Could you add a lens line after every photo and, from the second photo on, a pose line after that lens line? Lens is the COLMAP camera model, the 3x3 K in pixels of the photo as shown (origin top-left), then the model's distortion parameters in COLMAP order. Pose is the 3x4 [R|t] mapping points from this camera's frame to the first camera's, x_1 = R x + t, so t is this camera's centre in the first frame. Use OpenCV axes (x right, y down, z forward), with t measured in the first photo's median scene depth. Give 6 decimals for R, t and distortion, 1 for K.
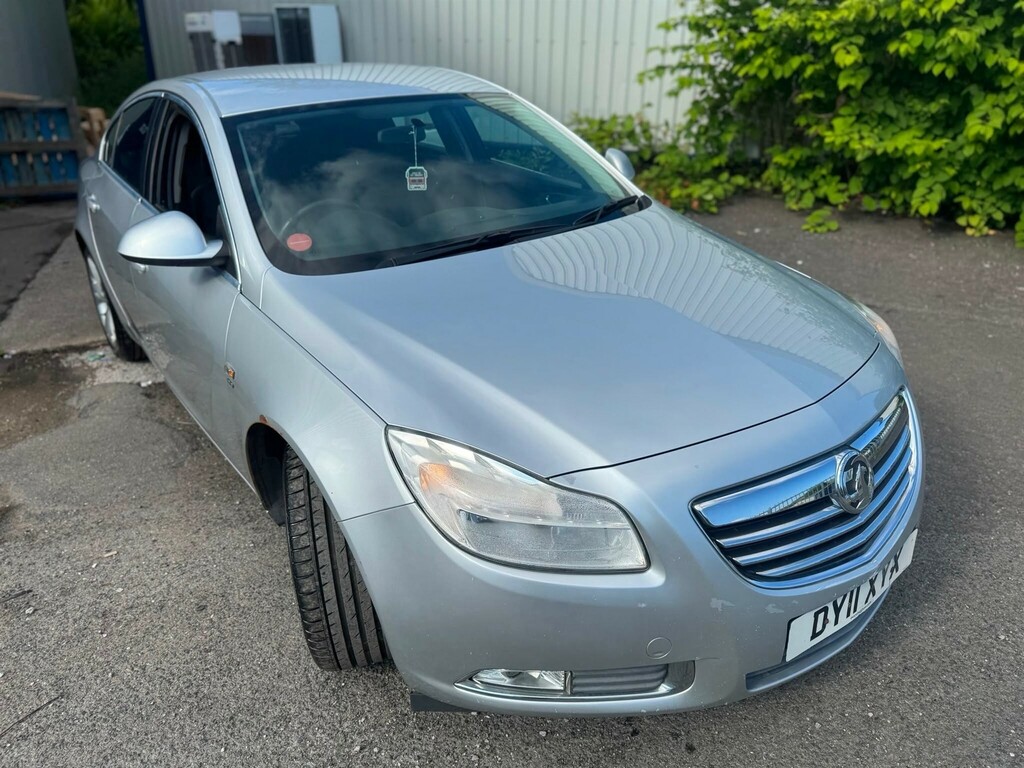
lens RADIAL K [[728.9, 0, 516.4], [0, 728.9, 382.2], [0, 0, 1]] dist [0.003402, -0.007000]
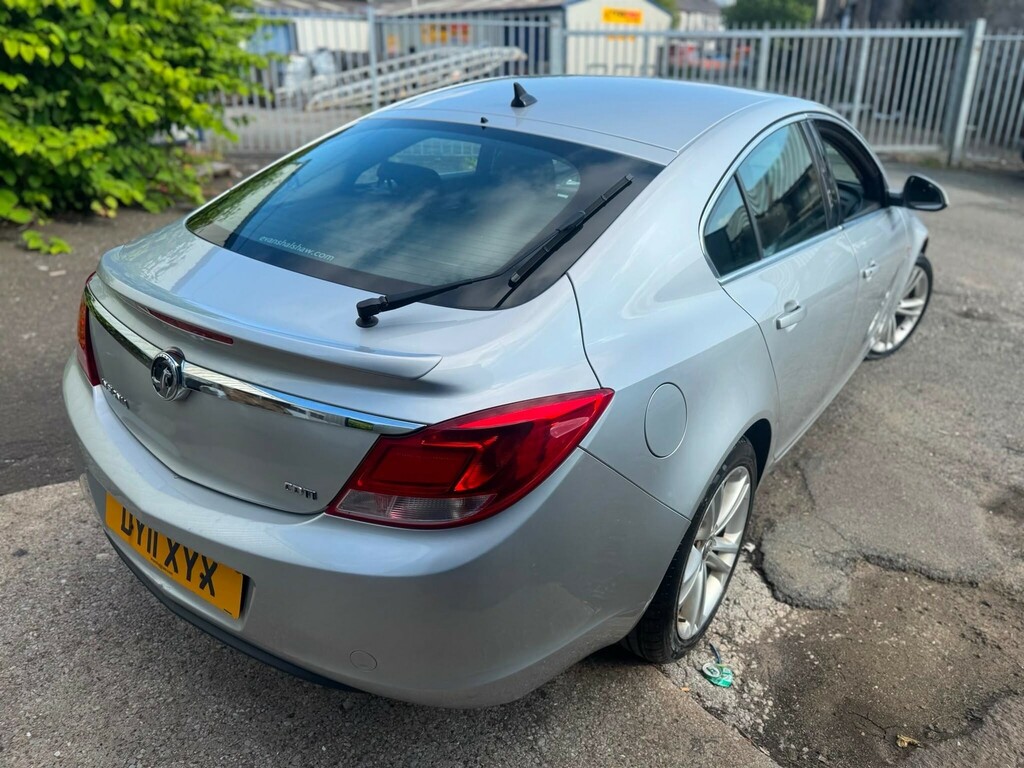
lens RADIAL K [[728.9, 0, 516.4], [0, 728.9, 382.2], [0, 0, 1]] dist [0.003402, -0.007000]
pose [[-0.290759, -0.382103, 0.877187, -0.597071], [0.387402, 0.791269, 0.473089, -0.319605], [-0.874860, 0.477378, -0.082041, 0.708909]]
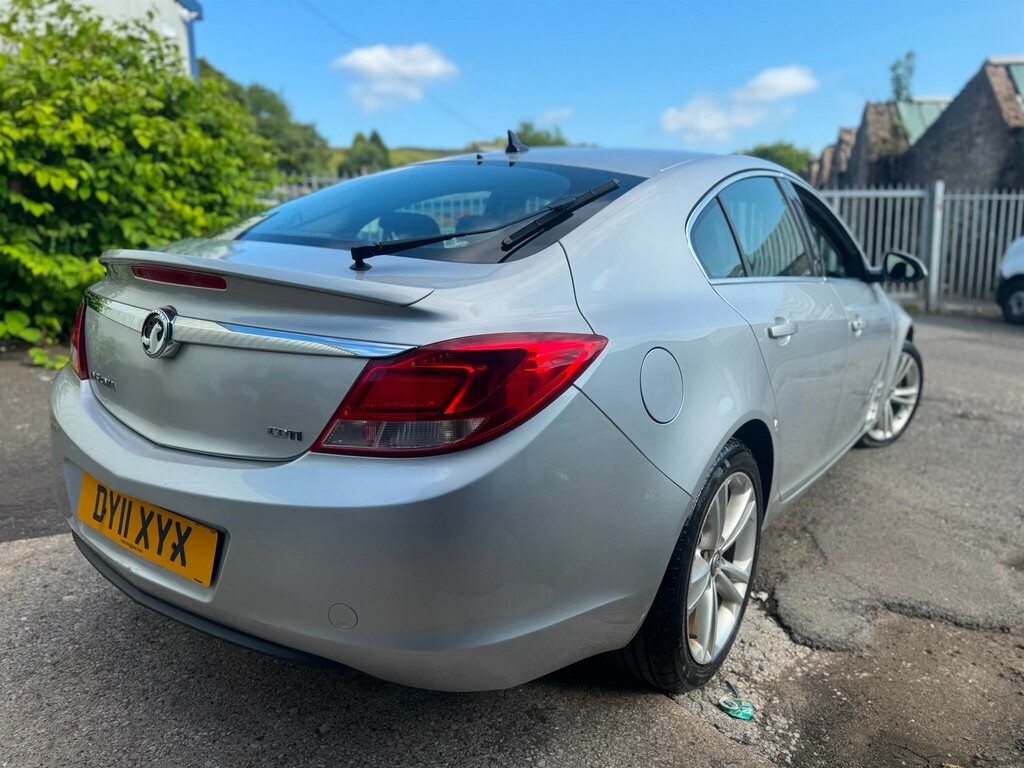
lens RADIAL K [[729.8, 0, 520.6], [0, 729.8, 389.1], [0, 0, 1]] dist [0.003226, -0.007476]
pose [[-0.298864, -0.177641, 0.937616, -0.615074], [0.393339, 0.872248, 0.290632, -0.258686], [-0.869462, 0.455661, -0.190811, 0.739619]]
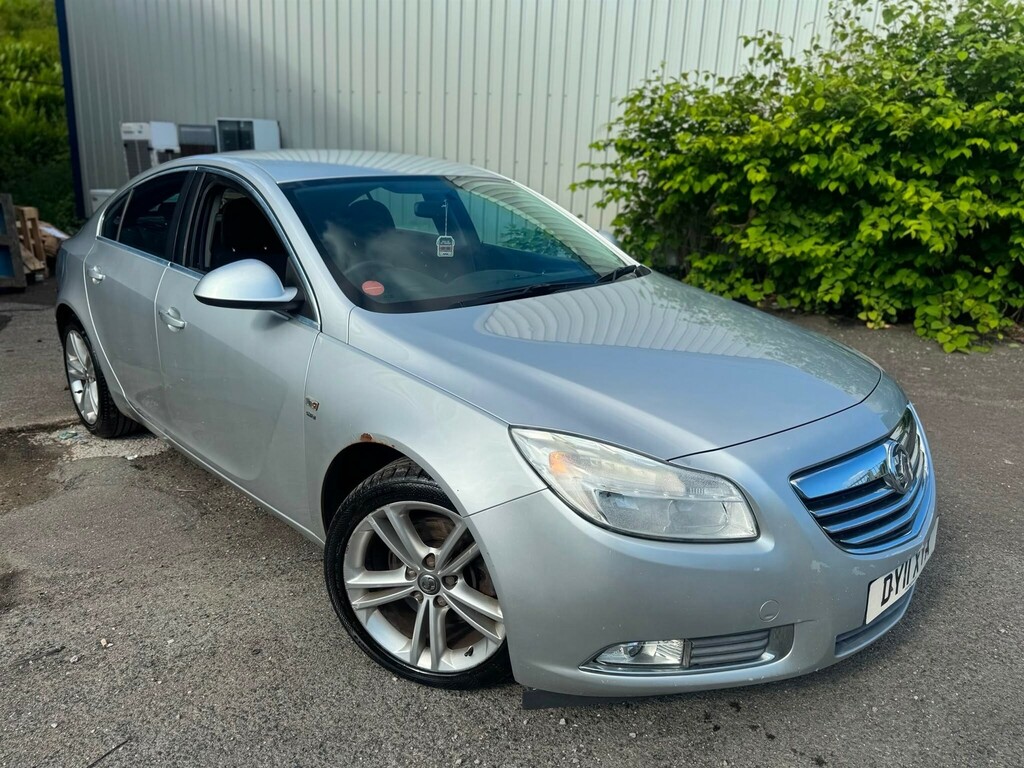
lens RADIAL K [[725.4, 0, 519.6], [0, 725.4, 387.4], [0, 0, 1]] dist [0.004759, -0.007033]
pose [[0.990599, -0.009385, 0.136475, -0.076797], [0.029512, 0.988812, -0.146219, 0.040508], [-0.133576, 0.148872, 0.979793, -0.020168]]
